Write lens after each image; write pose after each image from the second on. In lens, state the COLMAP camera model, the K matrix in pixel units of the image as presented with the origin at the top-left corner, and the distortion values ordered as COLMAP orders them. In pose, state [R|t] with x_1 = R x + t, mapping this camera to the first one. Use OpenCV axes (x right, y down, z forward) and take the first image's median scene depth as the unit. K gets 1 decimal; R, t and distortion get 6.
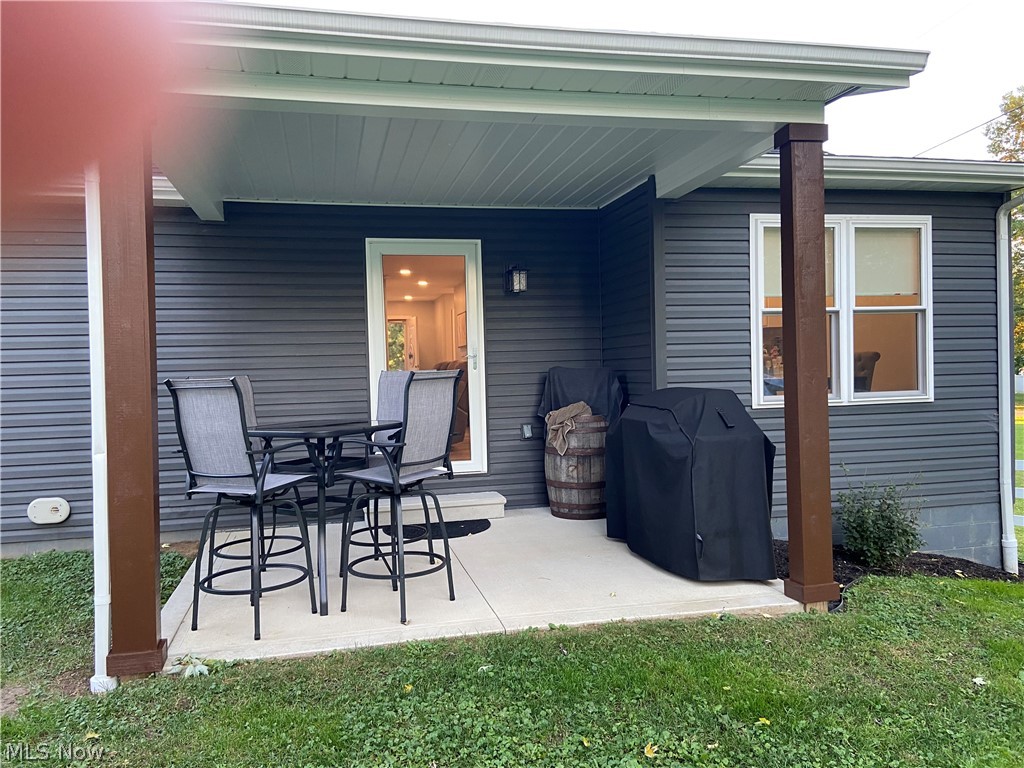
lens RADIAL K [[766.8, 0, 513.4], [0, 766.8, 380.2], [0, 0, 1]] dist [0.135799, -0.158775]
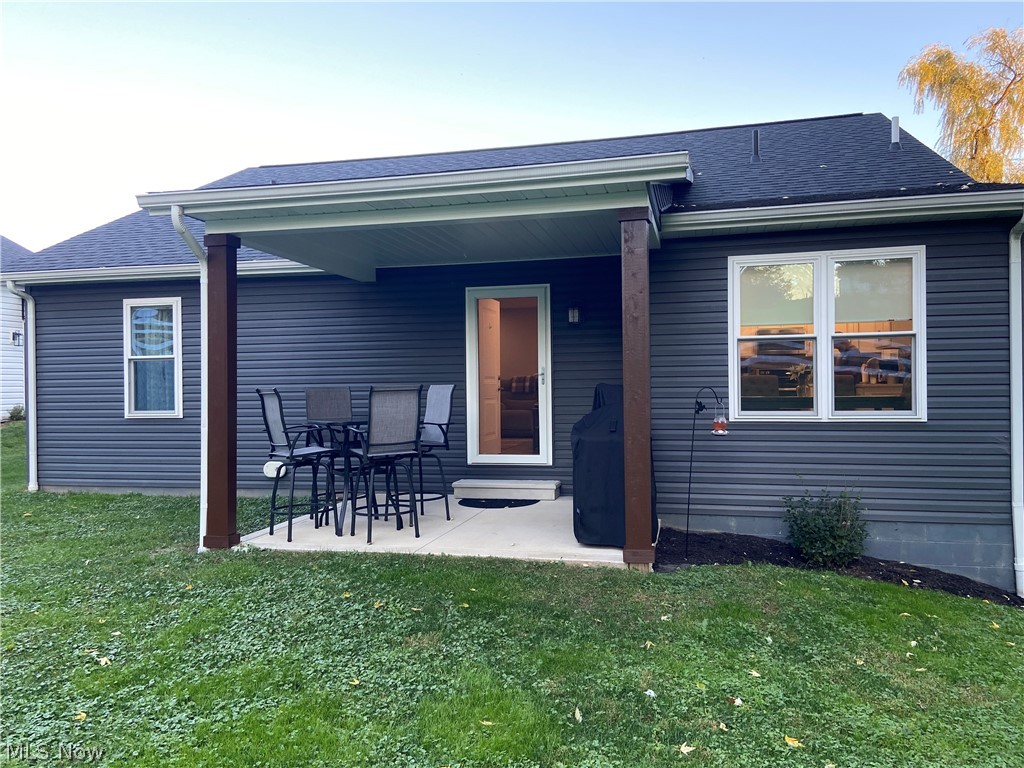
lens RADIAL K [[766.8, 0, 513.4], [0, 766.8, 380.2], [0, 0, 1]] dist [0.135799, -0.158775]
pose [[0.896293, 0.011391, -0.443317, 0.505479], [-0.017671, 0.999793, -0.010037, -0.007885], [0.443111, 0.016830, 0.896309, -0.185070]]
